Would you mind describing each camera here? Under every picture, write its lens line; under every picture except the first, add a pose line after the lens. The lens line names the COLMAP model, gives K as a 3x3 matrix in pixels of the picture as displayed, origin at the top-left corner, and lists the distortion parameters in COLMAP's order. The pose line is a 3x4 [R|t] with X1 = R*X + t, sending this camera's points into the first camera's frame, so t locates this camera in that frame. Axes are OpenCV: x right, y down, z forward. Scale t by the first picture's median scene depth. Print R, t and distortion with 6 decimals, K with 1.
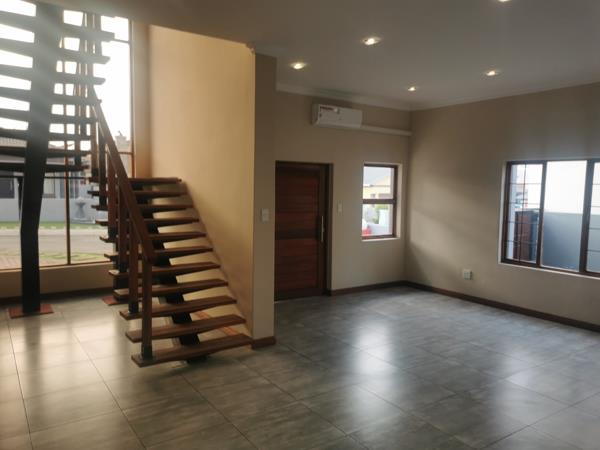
lens RADIAL K [[466.4, 0, 298.6], [0, 466.4, 220.7], [0, 0, 1]] dist [0.051286, -0.053939]
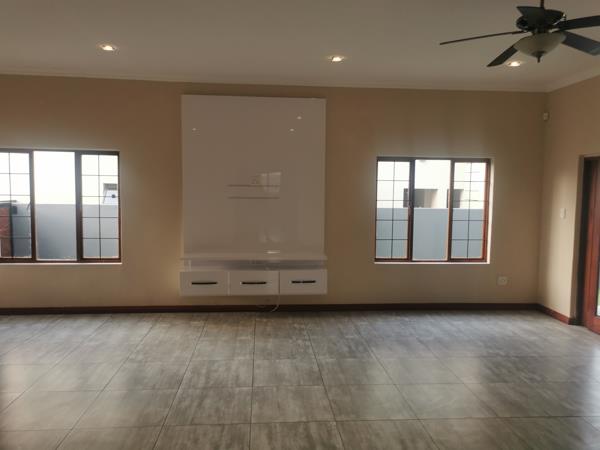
lens RADIAL K [[466.4, 0, 298.6], [0, 466.4, 220.7], [0, 0, 1]] dist [0.051286, -0.053939]
pose [[0.499389, -0.076024, 0.863036, -0.039254], [0.057871, 0.996845, 0.054324, -0.004935], [-0.864443, 0.022816, 0.502213, 0.056421]]
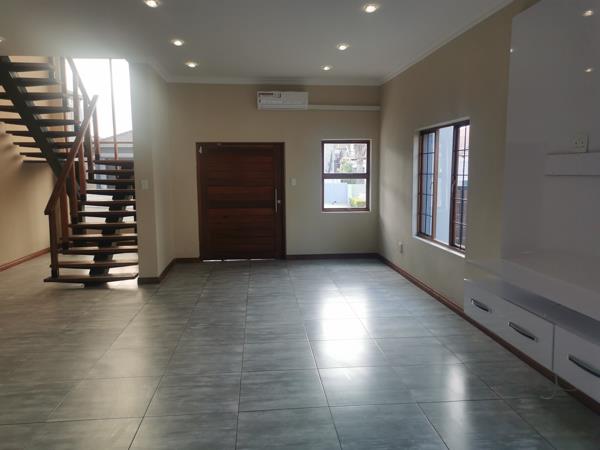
lens RADIAL K [[466.4, 0, 298.6], [0, 466.4, 220.7], [0, 0, 1]] dist [0.051286, -0.053939]
pose [[0.869523, 0.030541, -0.492948, 0.706696], [-0.012747, 0.999141, 0.039418, 0.023061], [0.493729, -0.027992, 0.869165, 0.036519]]
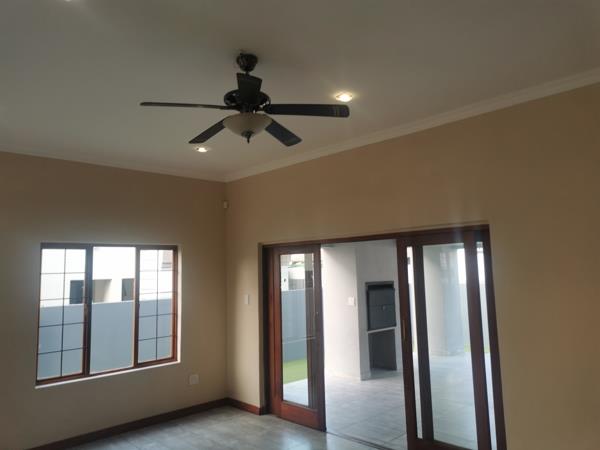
lens RADIAL K [[466.4, 0, 298.6], [0, 466.4, 220.7], [0, 0, 1]] dist [0.051286, -0.053939]
pose [[-0.155414, 0.088532, 0.983874, -0.029050], [0.088113, 0.993248, -0.075457, -0.005926], [-0.983912, 0.074965, -0.162165, 0.061208]]
